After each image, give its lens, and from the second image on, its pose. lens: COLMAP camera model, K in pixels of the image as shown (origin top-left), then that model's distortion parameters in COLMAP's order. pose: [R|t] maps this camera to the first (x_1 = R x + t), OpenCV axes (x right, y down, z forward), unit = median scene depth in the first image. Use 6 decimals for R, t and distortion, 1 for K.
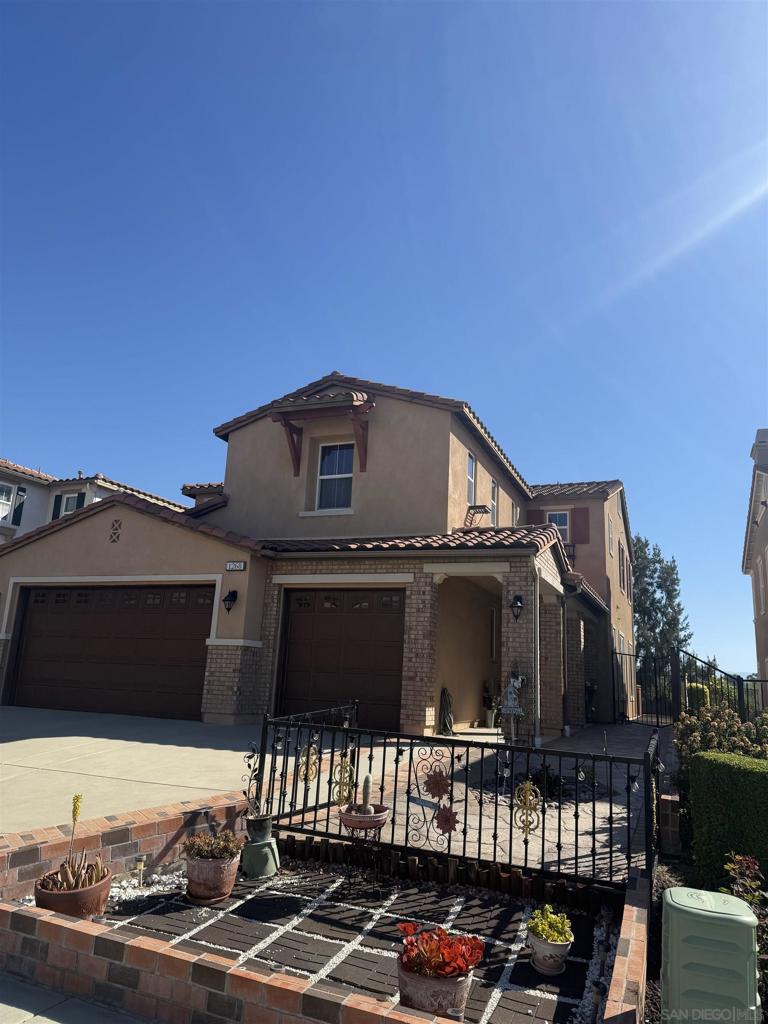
lens RADIAL K [[714.9, 0, 383.7], [0, 714.9, 513.9], [0, 0, 1]] dist [0.112321, -0.003213]
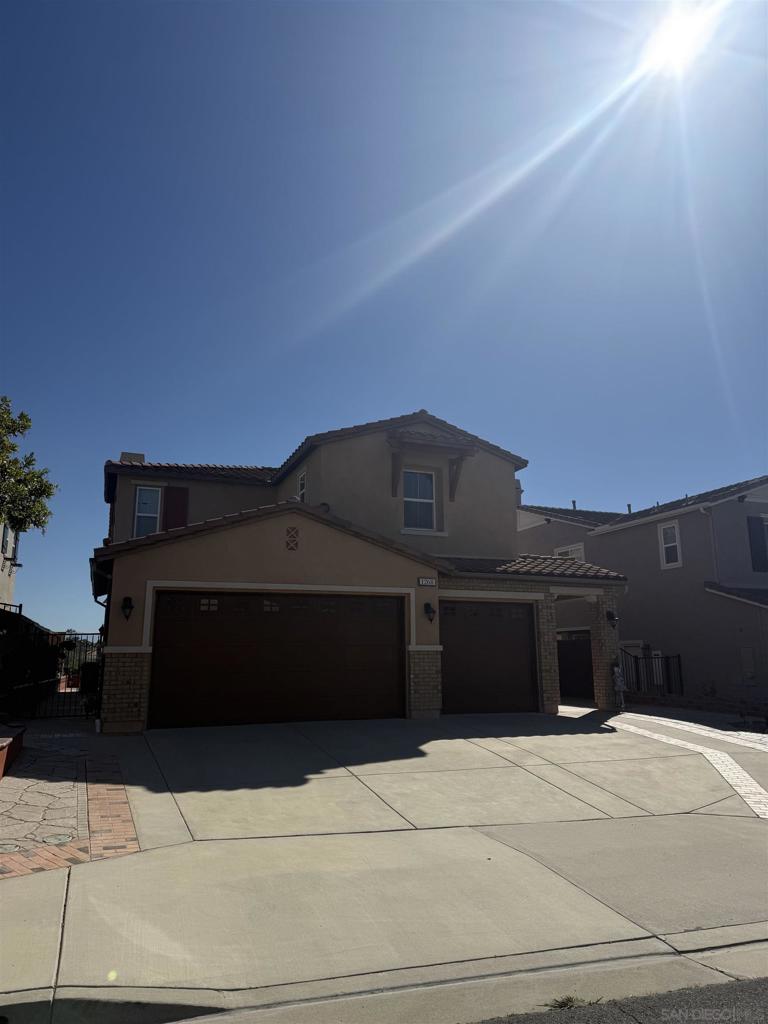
lens RADIAL K [[714.9, 0, 383.0], [0, 714.9, 510.7], [0, 0, 1]] dist [0.112321, -0.003213]
pose [[0.712921, 0.088293, 0.695664, -1.061643], [-0.119136, 0.992870, -0.003923, -0.027771], [-0.691051, -0.080081, 0.718357, 0.231005]]
